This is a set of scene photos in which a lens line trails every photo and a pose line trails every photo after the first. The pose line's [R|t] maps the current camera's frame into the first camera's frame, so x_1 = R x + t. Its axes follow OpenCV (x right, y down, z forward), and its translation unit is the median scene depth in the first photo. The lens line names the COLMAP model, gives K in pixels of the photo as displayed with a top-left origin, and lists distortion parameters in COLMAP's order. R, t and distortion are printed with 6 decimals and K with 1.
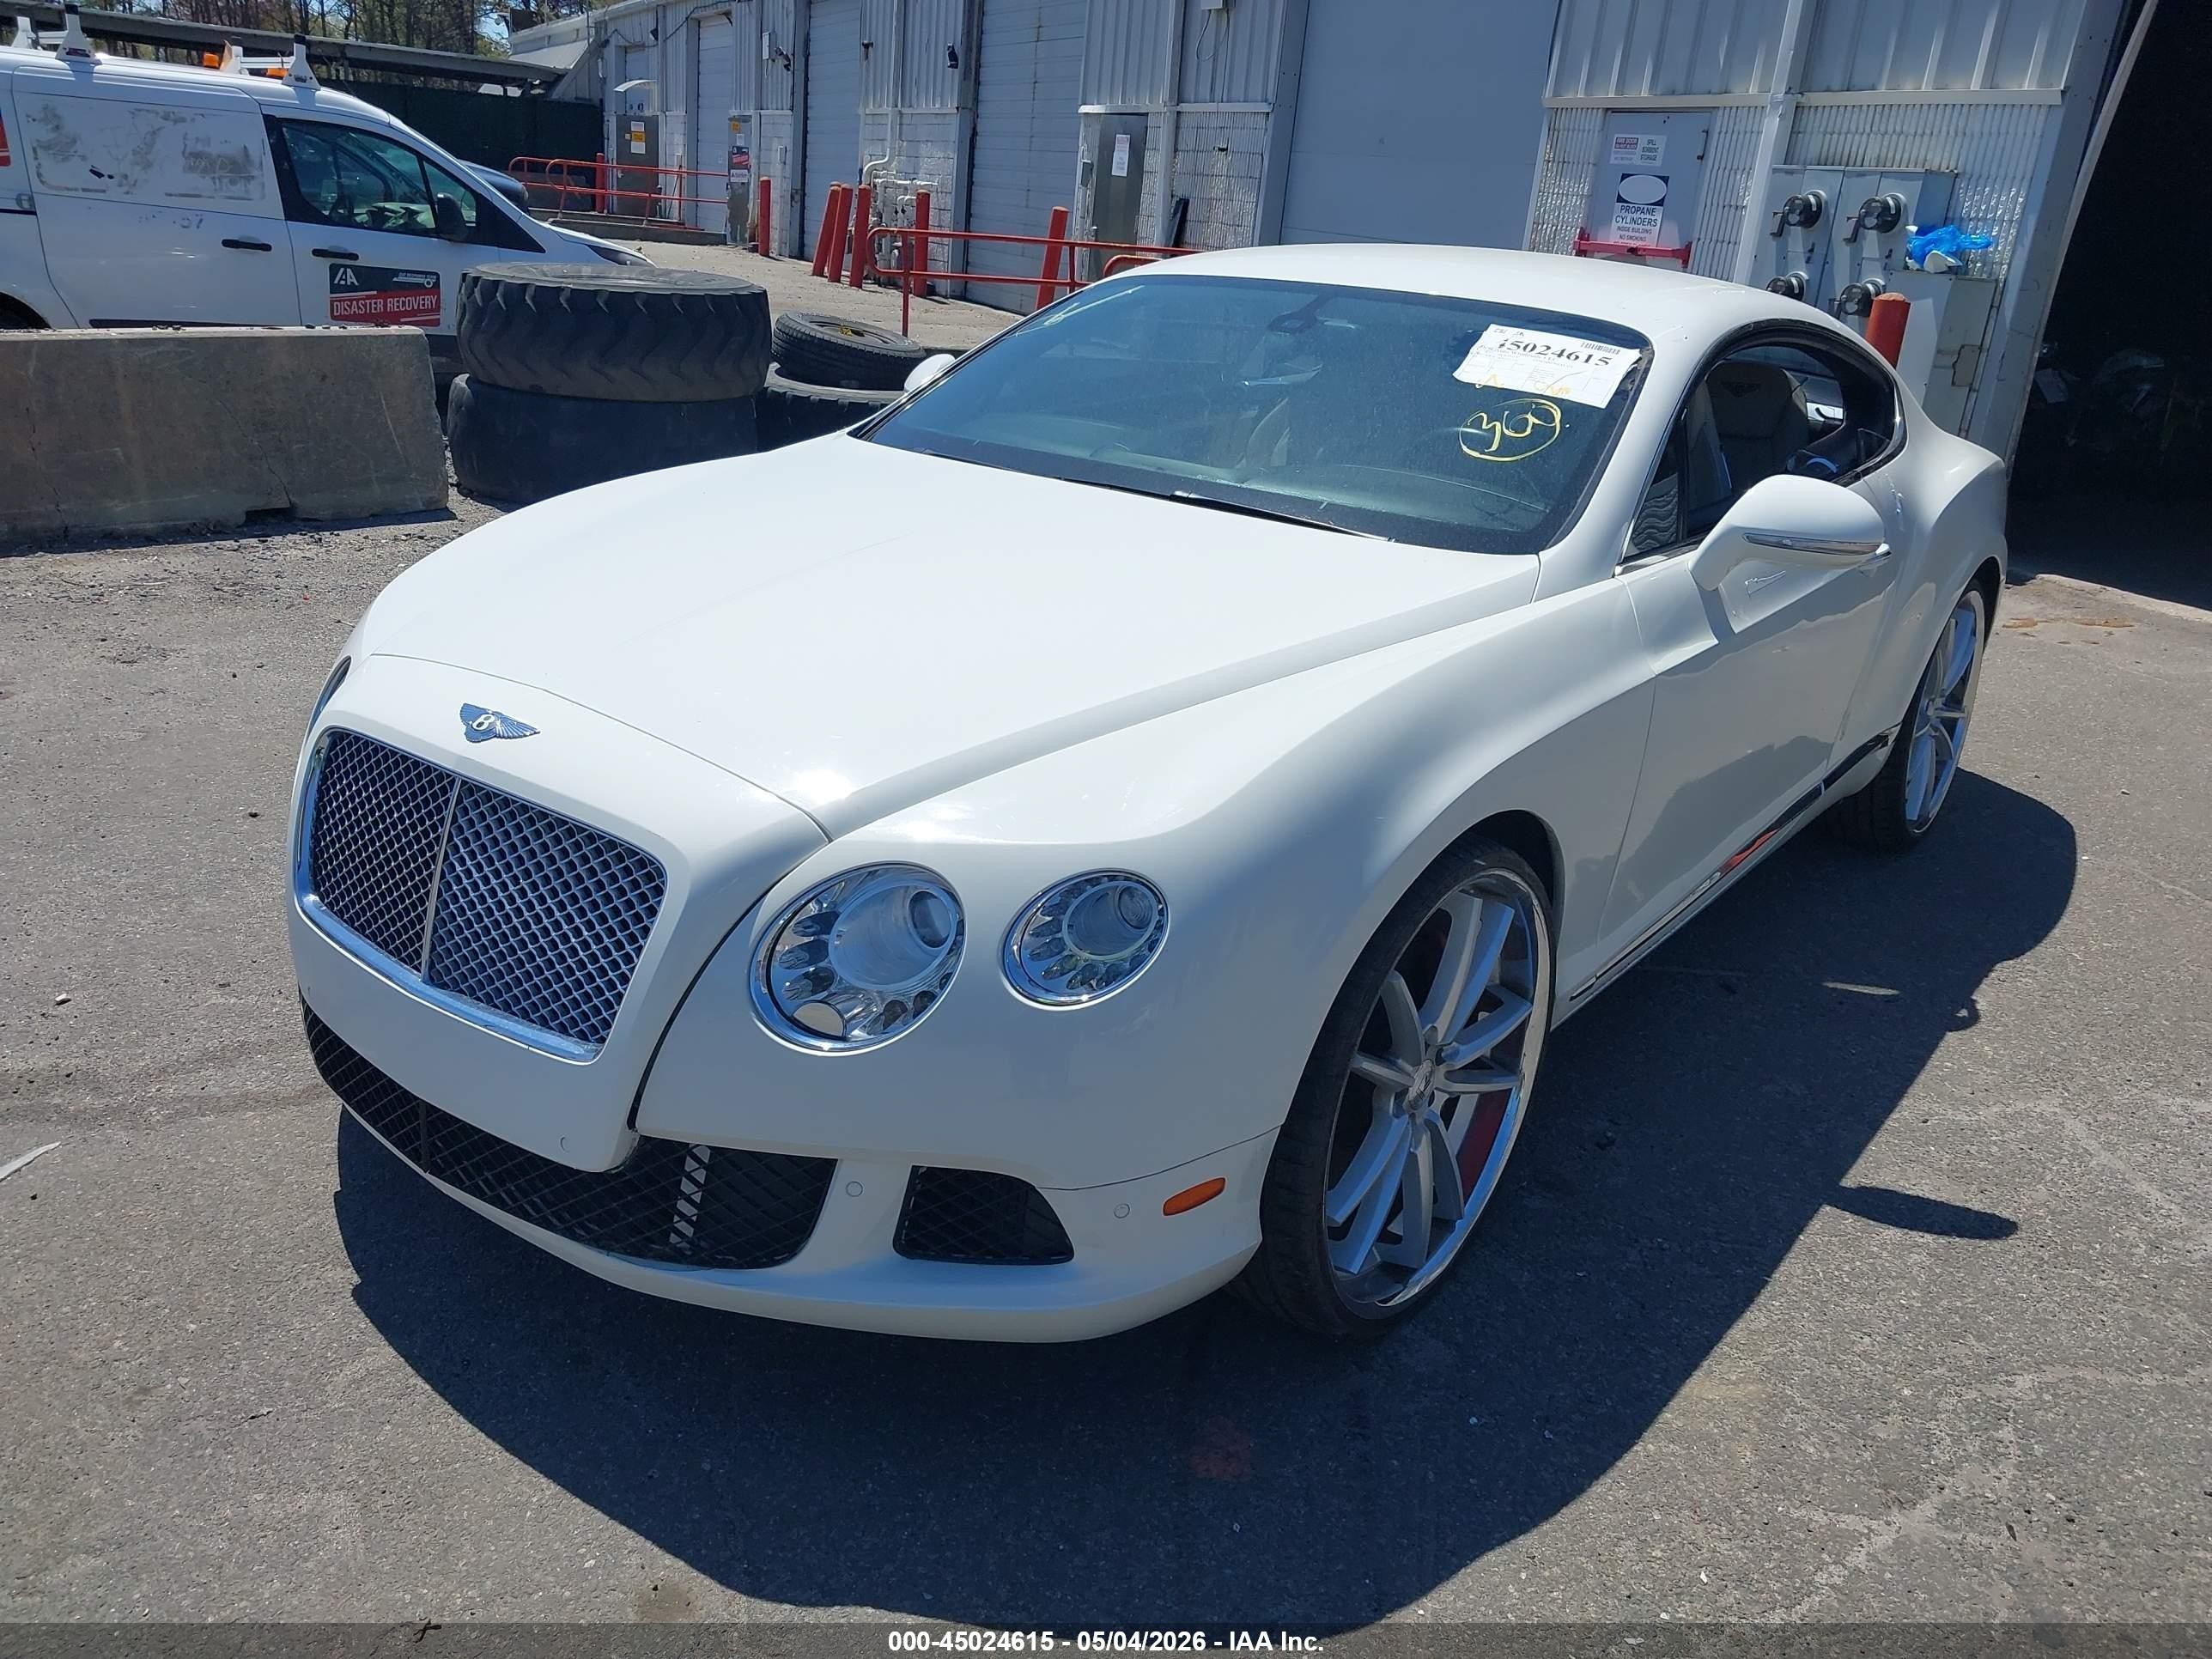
lens RADIAL K [[1661.6, 0, 1116.0], [0, 1661.6, 785.9], [0, 0, 1]] dist [0.009686, -0.004720]
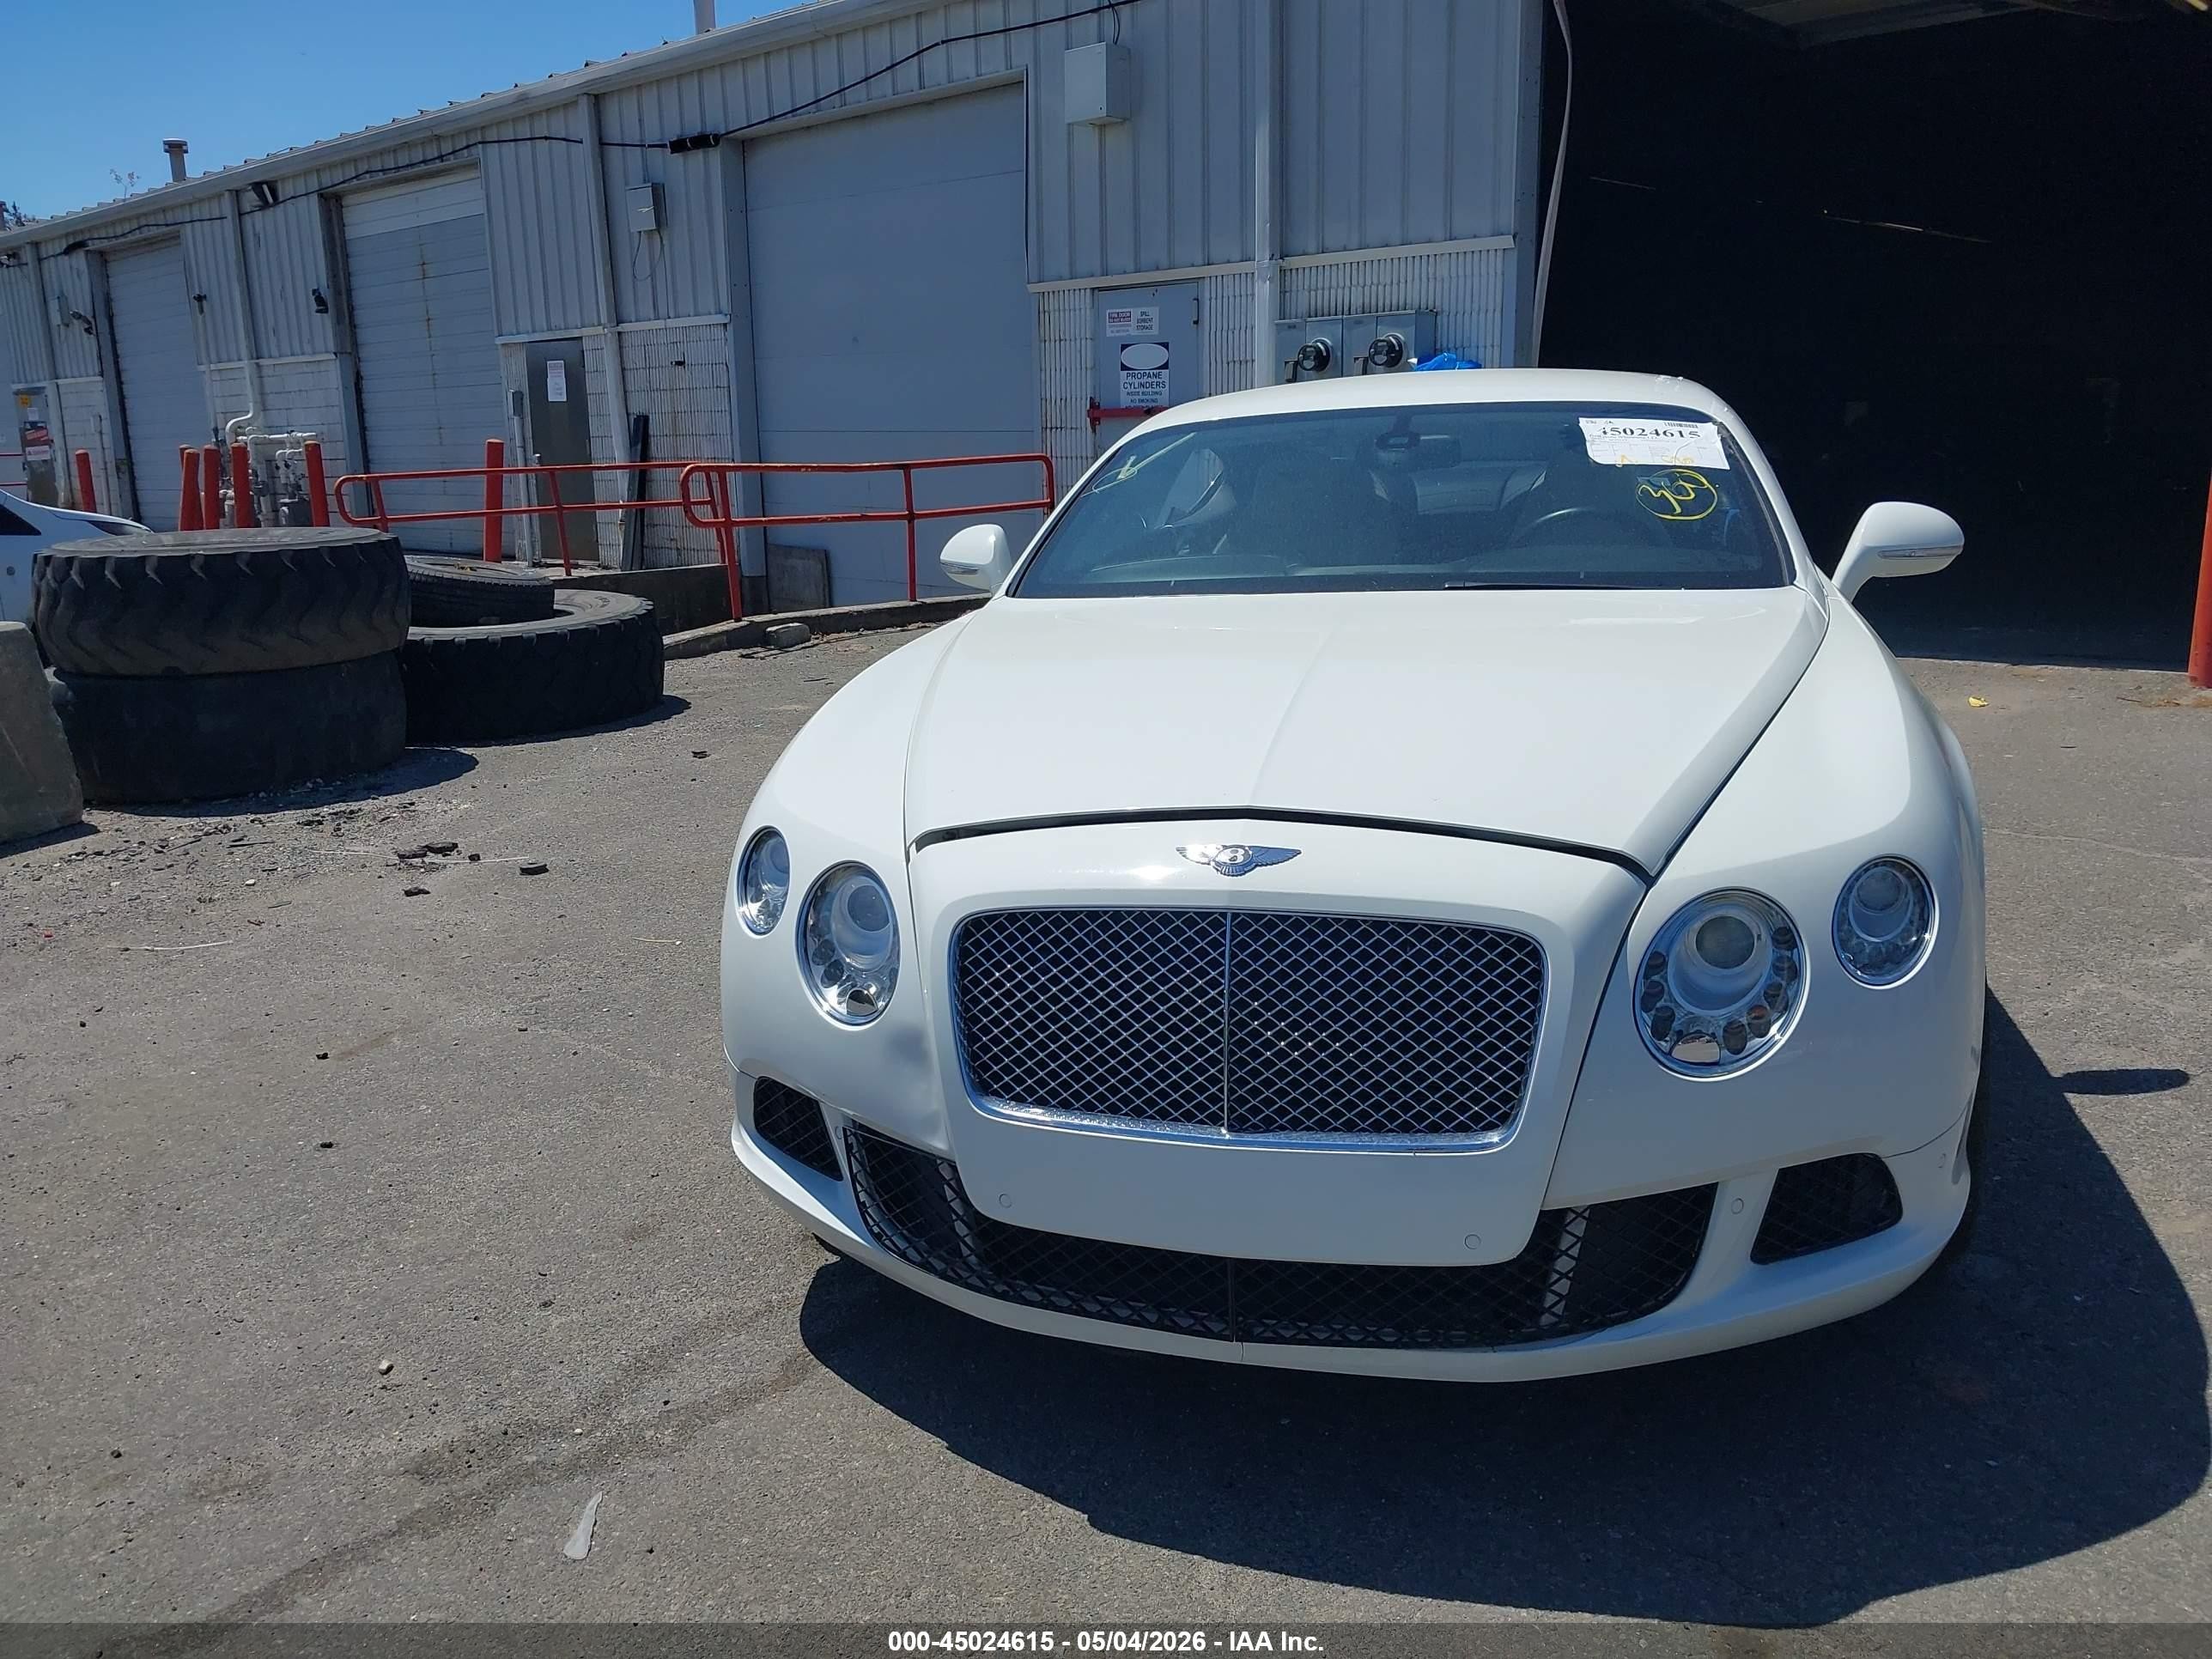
lens RADIAL K [[1661.6, 0, 1088.0], [0, 1661.6, 824.8], [0, 0, 1]] dist [0.009686, -0.004720]
pose [[0.923883, -0.185302, 0.334819, -0.178745], [0.215584, 0.974917, -0.055313, -0.004989], [-0.316171, 0.123285, 0.940658, 0.022803]]
